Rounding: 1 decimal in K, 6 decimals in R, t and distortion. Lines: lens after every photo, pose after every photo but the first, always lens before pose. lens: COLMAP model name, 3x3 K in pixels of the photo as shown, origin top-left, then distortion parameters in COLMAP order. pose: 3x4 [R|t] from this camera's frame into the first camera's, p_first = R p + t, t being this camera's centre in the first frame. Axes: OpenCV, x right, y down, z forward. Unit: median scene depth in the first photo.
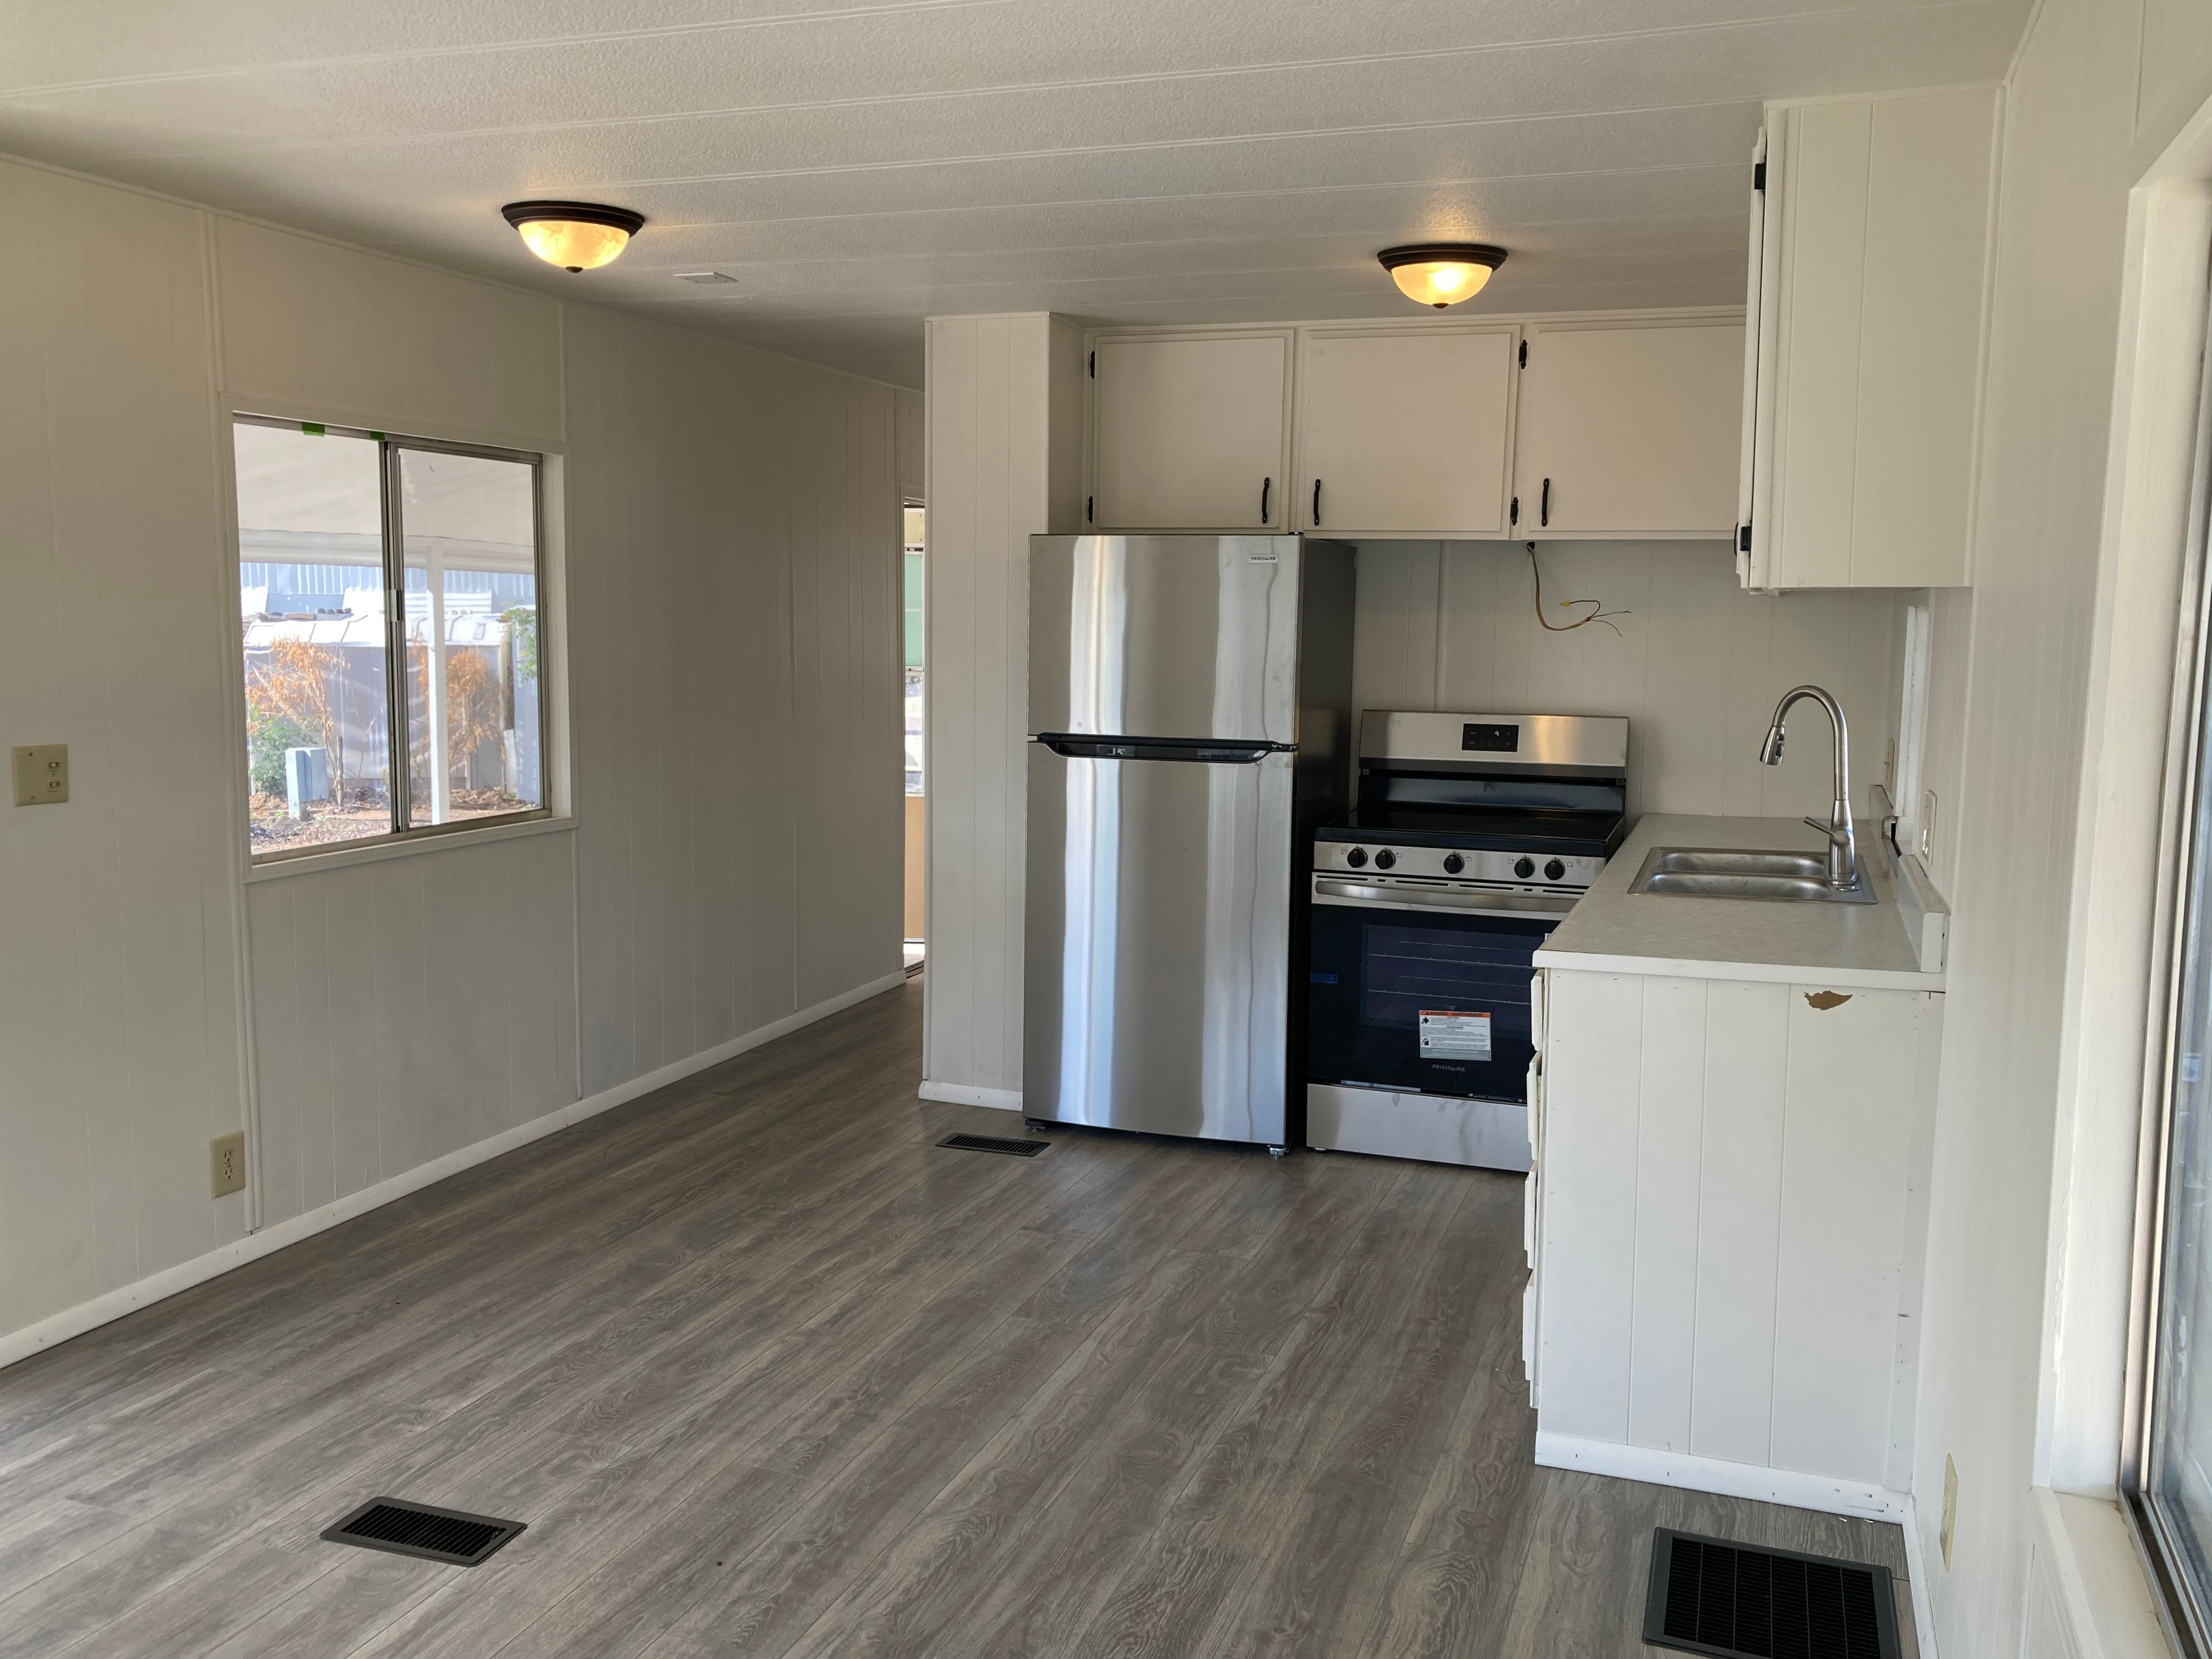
lens RADIAL K [[1841.8, 0, 1074.4], [0, 1841.8, 833.4], [0, 0, 1]] dist [0.042997, -0.001033]
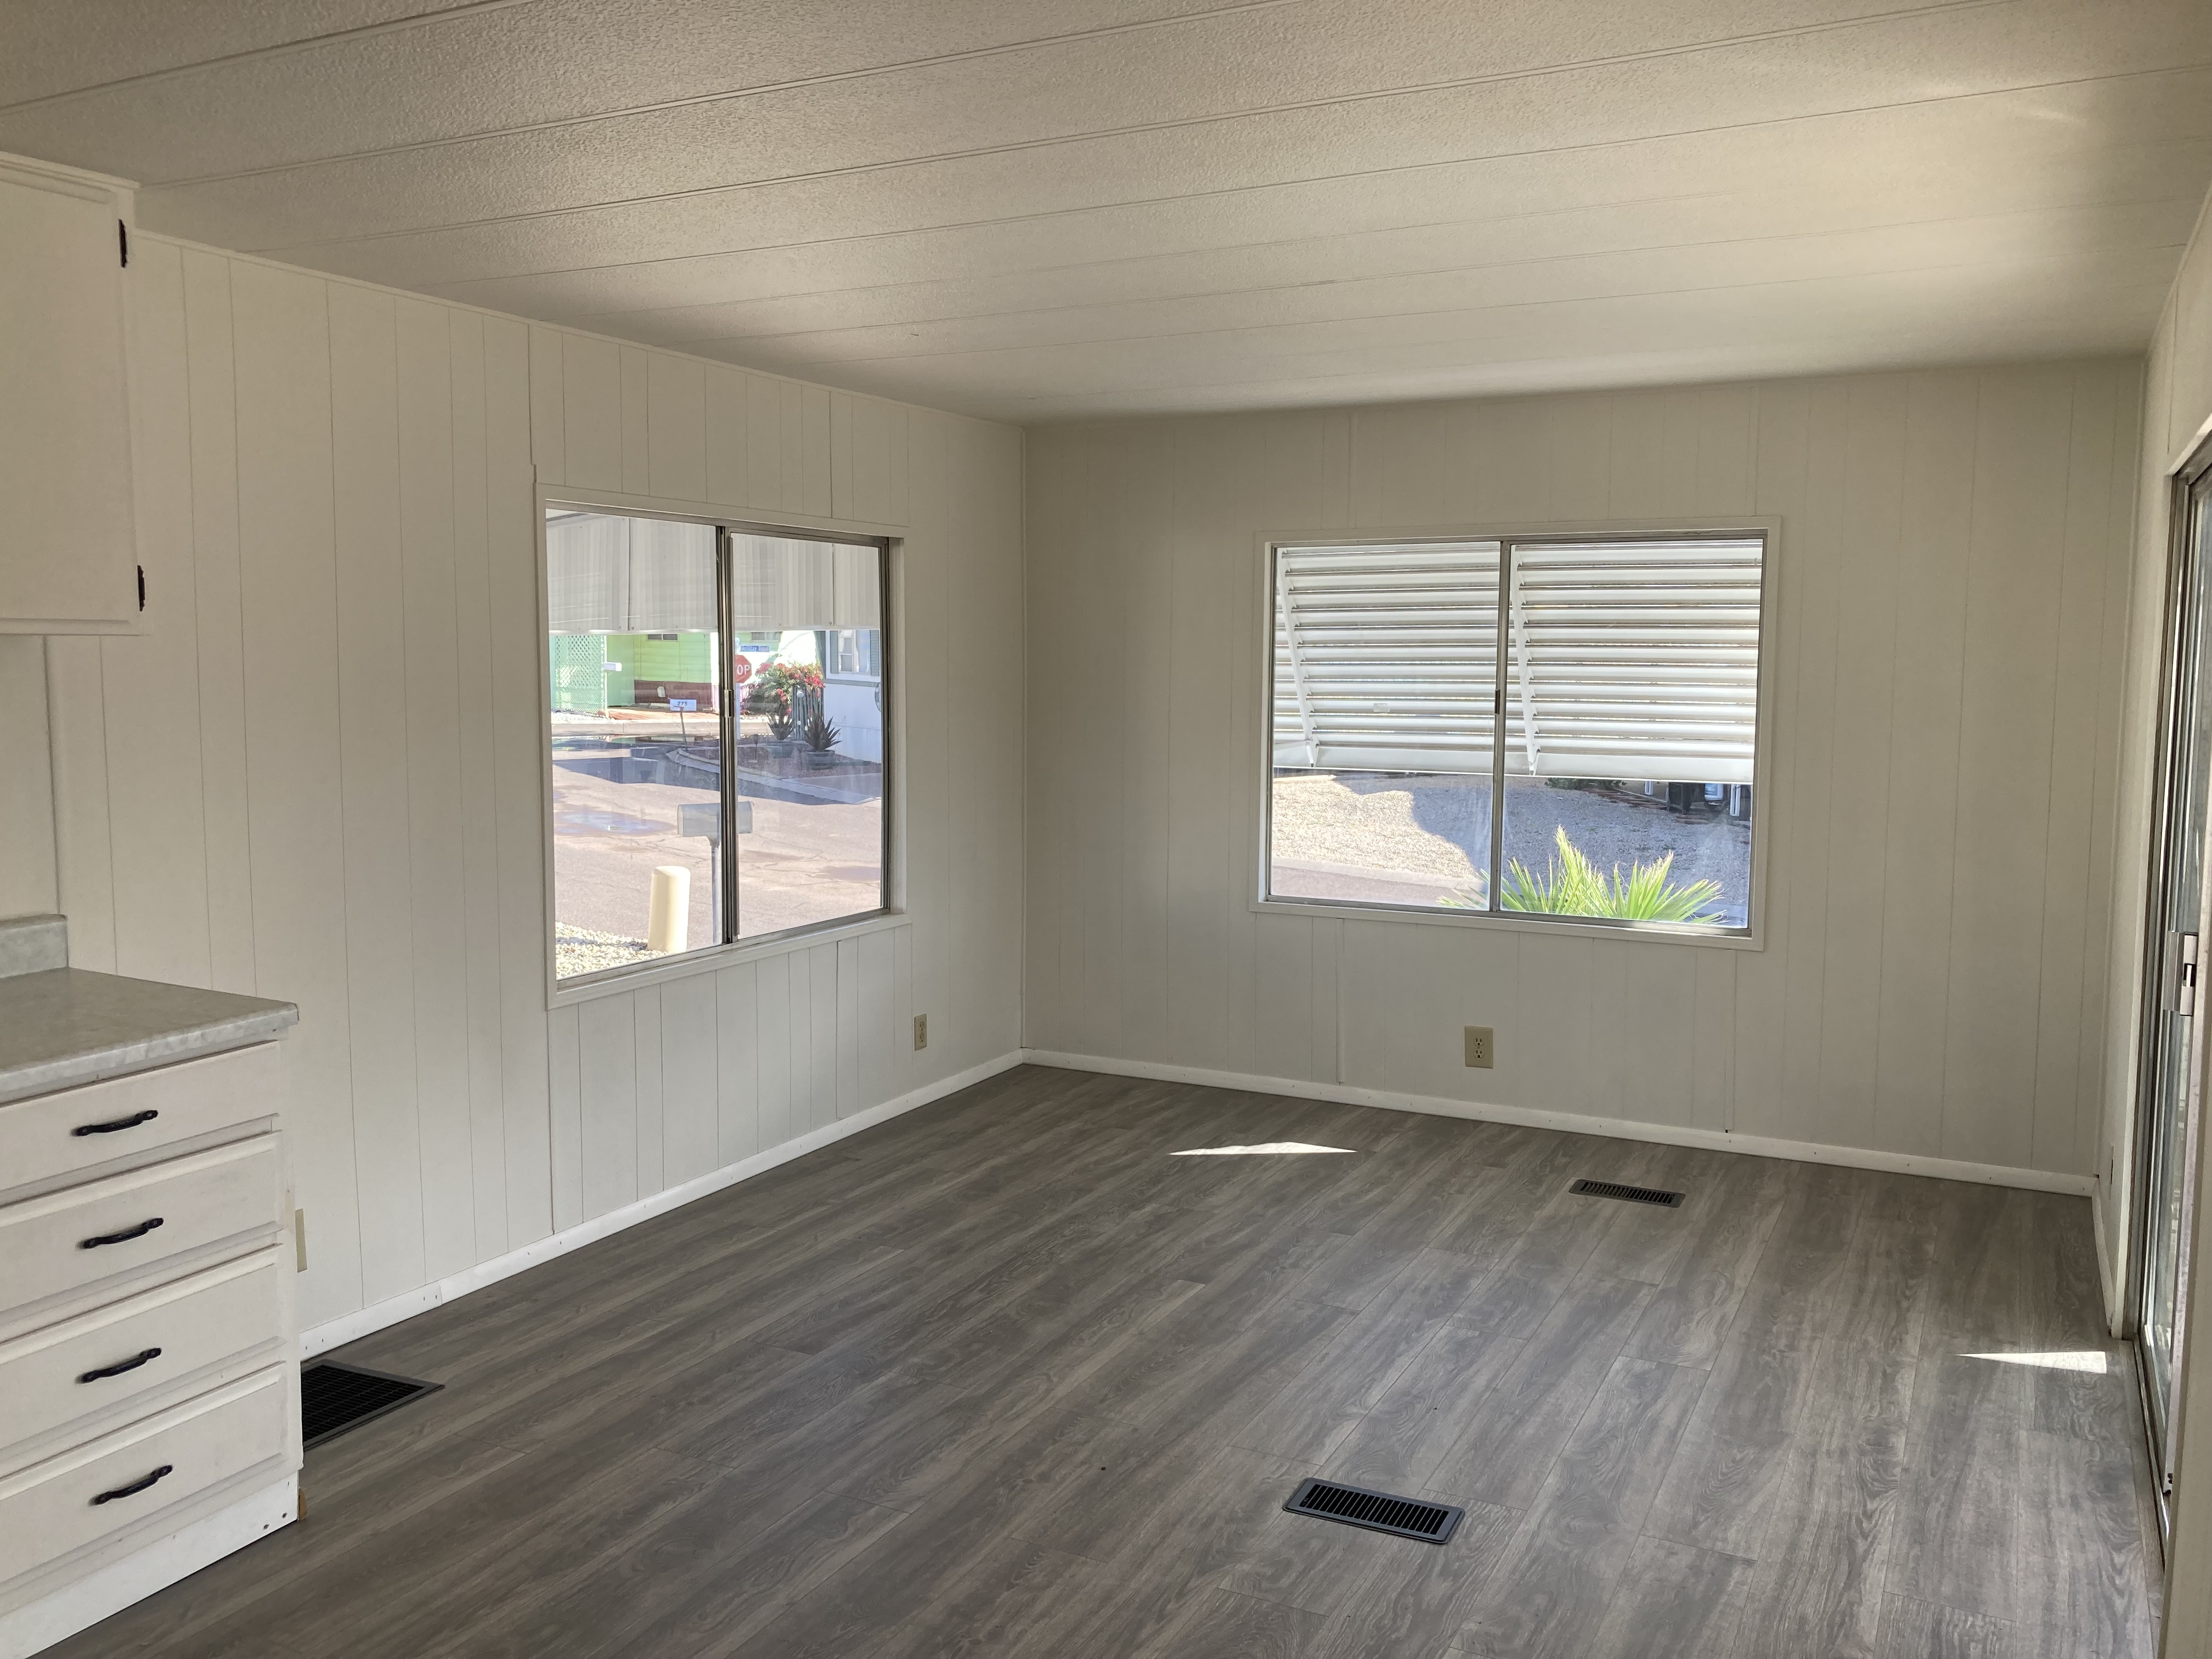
lens RADIAL K [[1841.7, 0, 1074.4], [0, 1841.7, 833.4], [0, 0, 1]] dist [0.042997, -0.001033]
pose [[-0.992379, -0.024716, 0.120722, -0.239409], [0.002929, 0.974671, 0.223625, -0.211123], [-0.123192, 0.222274, -0.967170, 1.611677]]
